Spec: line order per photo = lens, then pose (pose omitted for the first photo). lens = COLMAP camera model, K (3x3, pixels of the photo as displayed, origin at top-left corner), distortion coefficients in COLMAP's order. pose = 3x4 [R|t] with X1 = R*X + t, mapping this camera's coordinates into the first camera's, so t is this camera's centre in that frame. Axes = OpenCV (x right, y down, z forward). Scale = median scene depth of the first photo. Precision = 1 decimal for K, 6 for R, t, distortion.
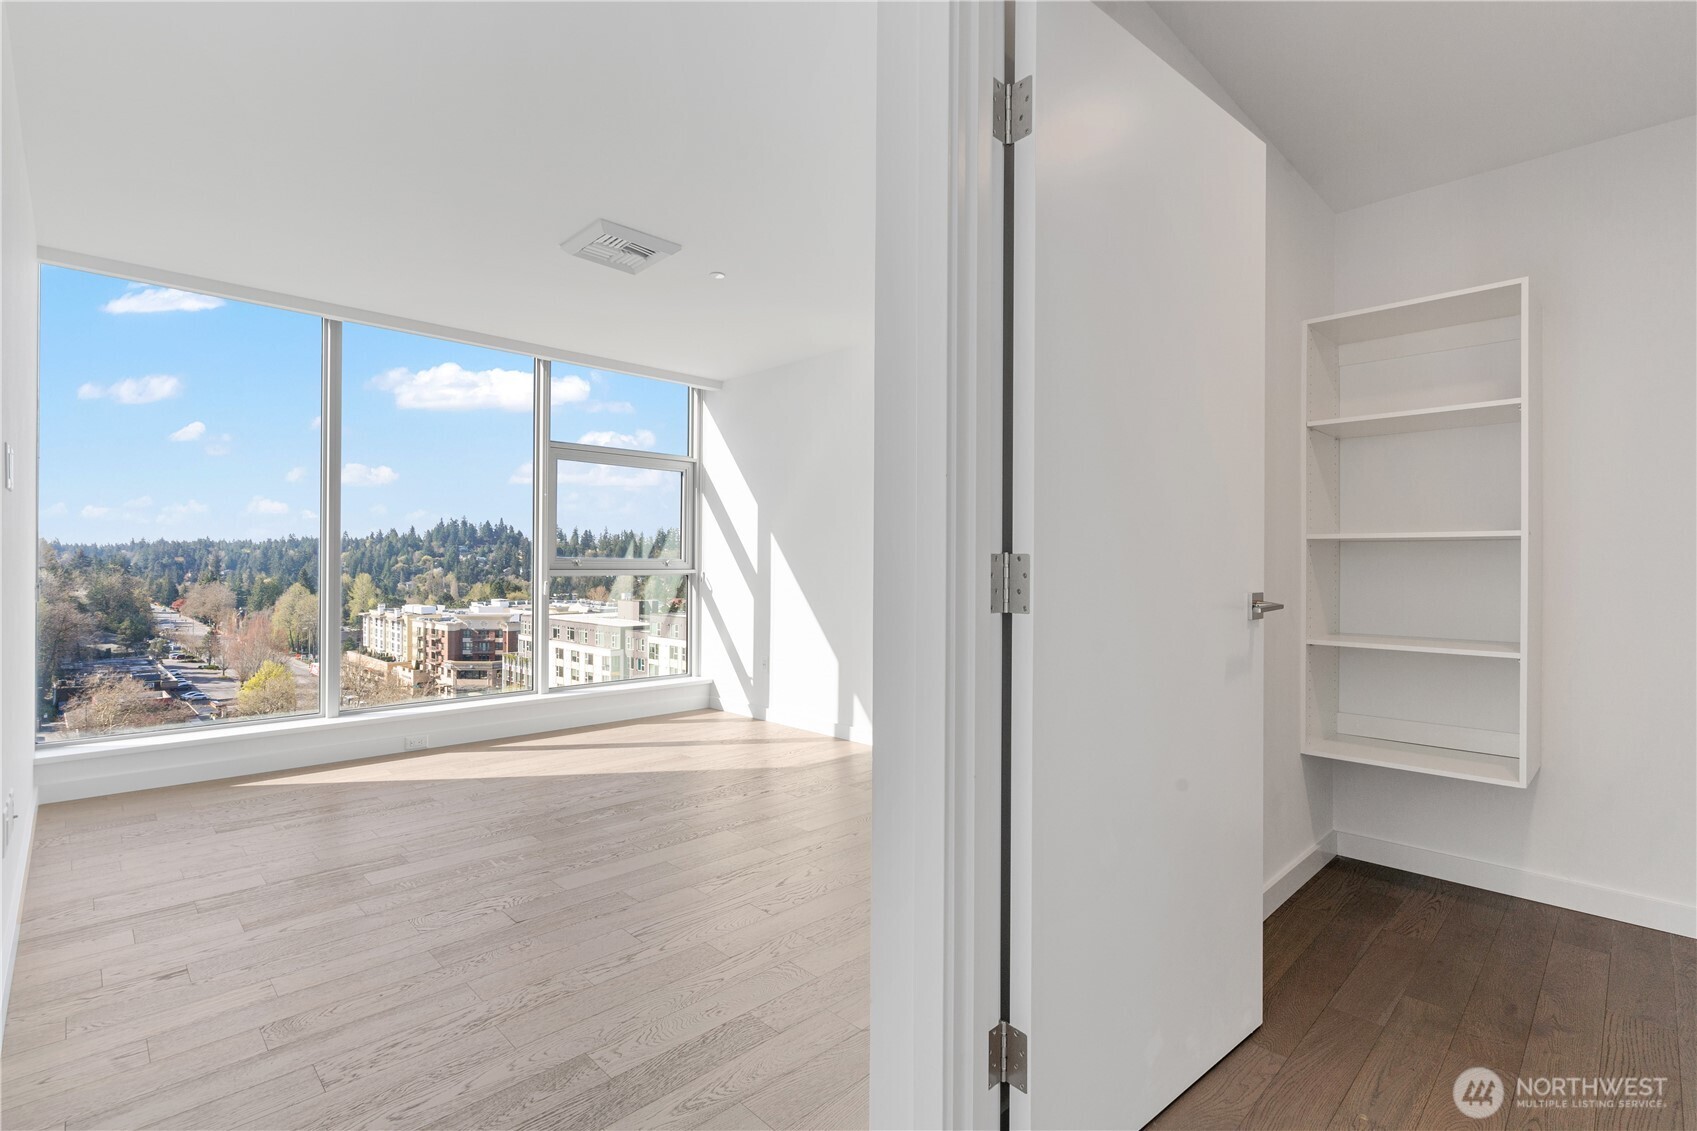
lens RADIAL K [[792.1, 0, 852.1], [0, 792.1, 559.5], [0, 0, 1]] dist [-0.010453, 0.006405]
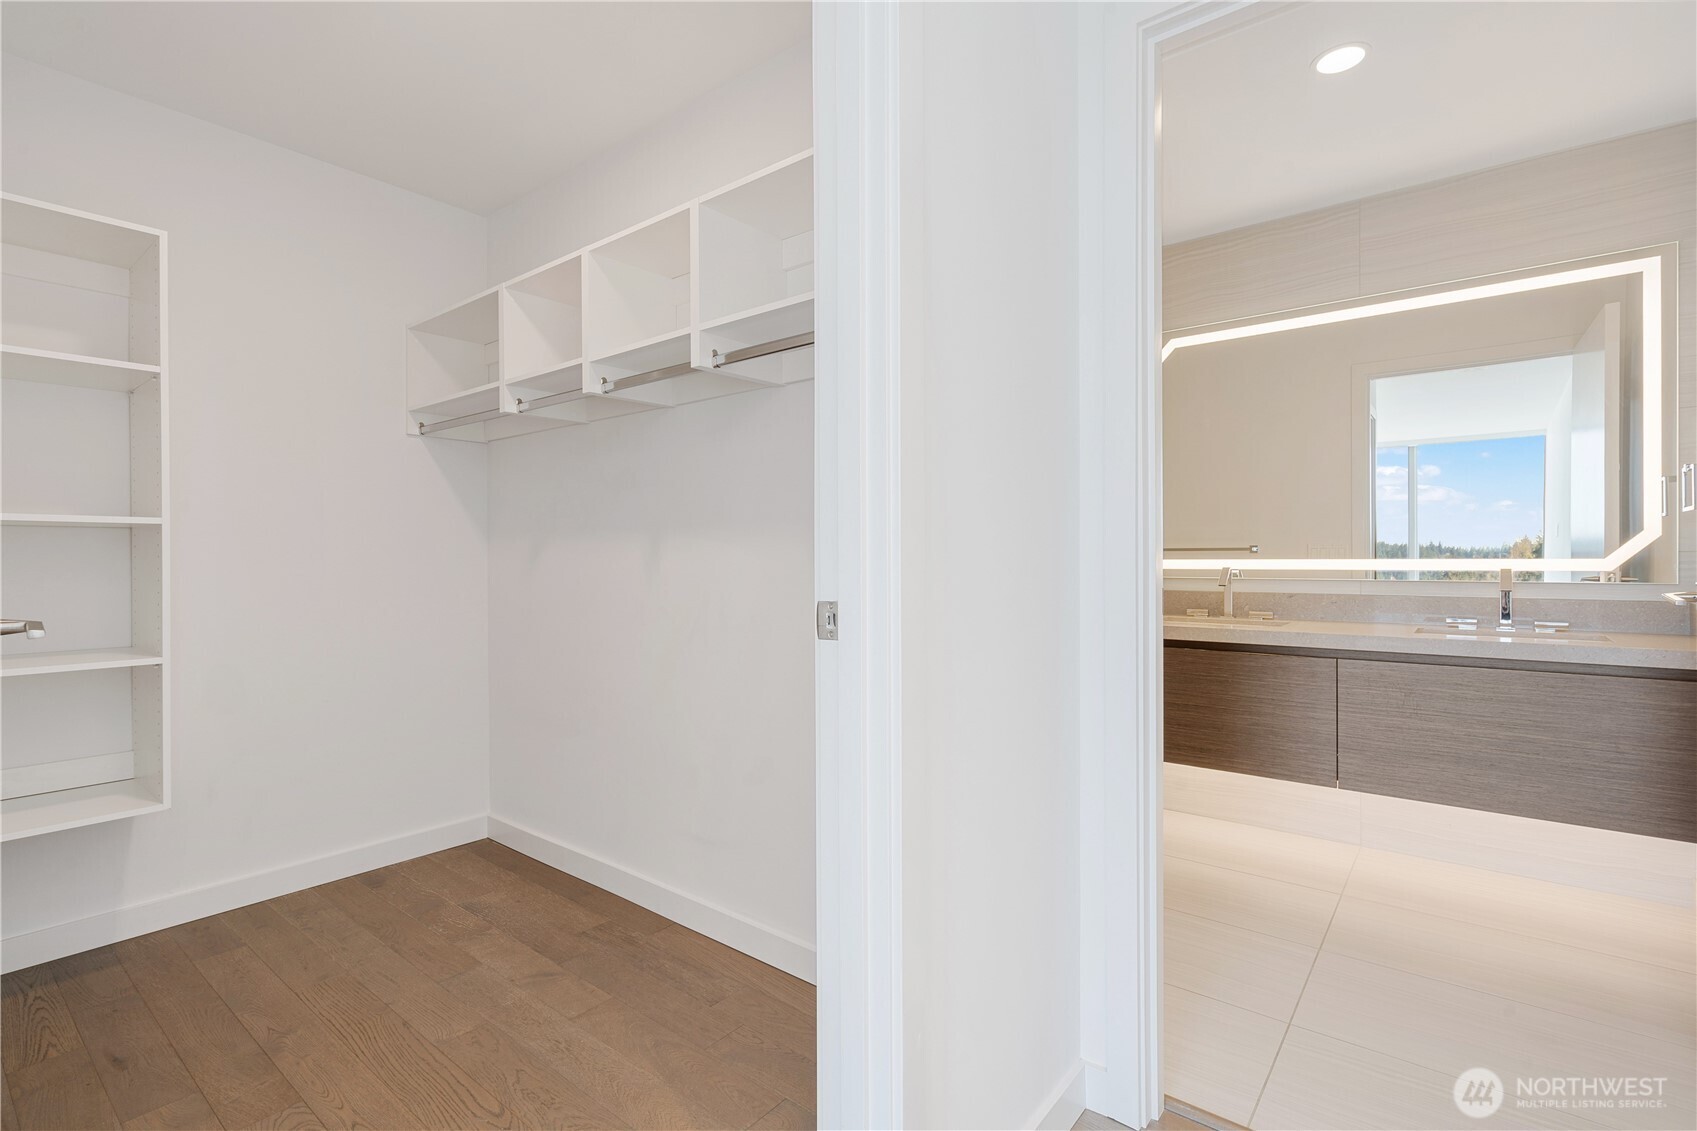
lens RADIAL K [[792.1, 0, 853.6], [0, 792.1, 559.6], [0, 0, 1]] dist [-0.010453, 0.006405]
pose [[-0.128744, -0.006484, 0.991657, -0.113985], [-0.007775, 0.999954, 0.005529, -0.001199], [-0.991647, -0.006999, -0.128788, 0.321235]]
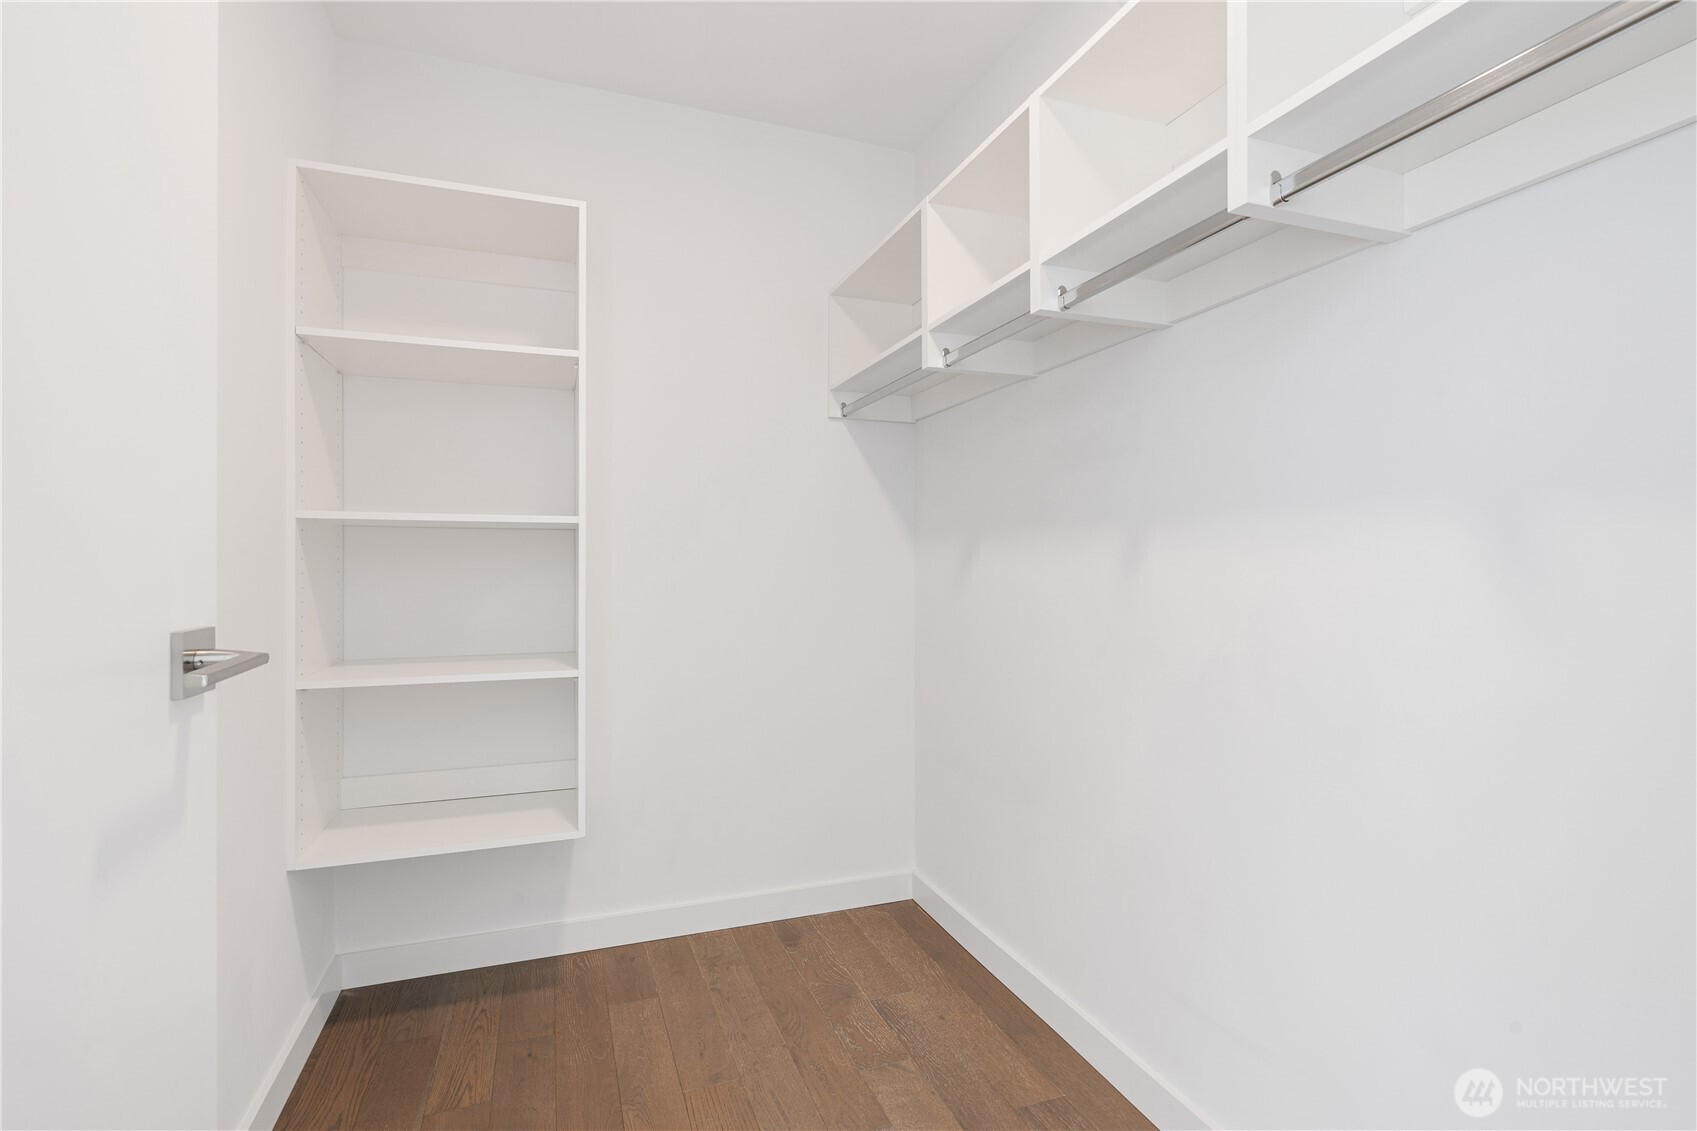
lens RADIAL K [[792.1, 0, 842.6], [0, 792.1, 566.1], [0, 0, 1]] dist [-0.010453, 0.006405]
pose [[0.409059, -0.009378, 0.912460, 0.206757], [-0.007109, 0.999884, 0.013464, 0.000526], [-0.912480, -0.011995, 0.408945, 0.393779]]
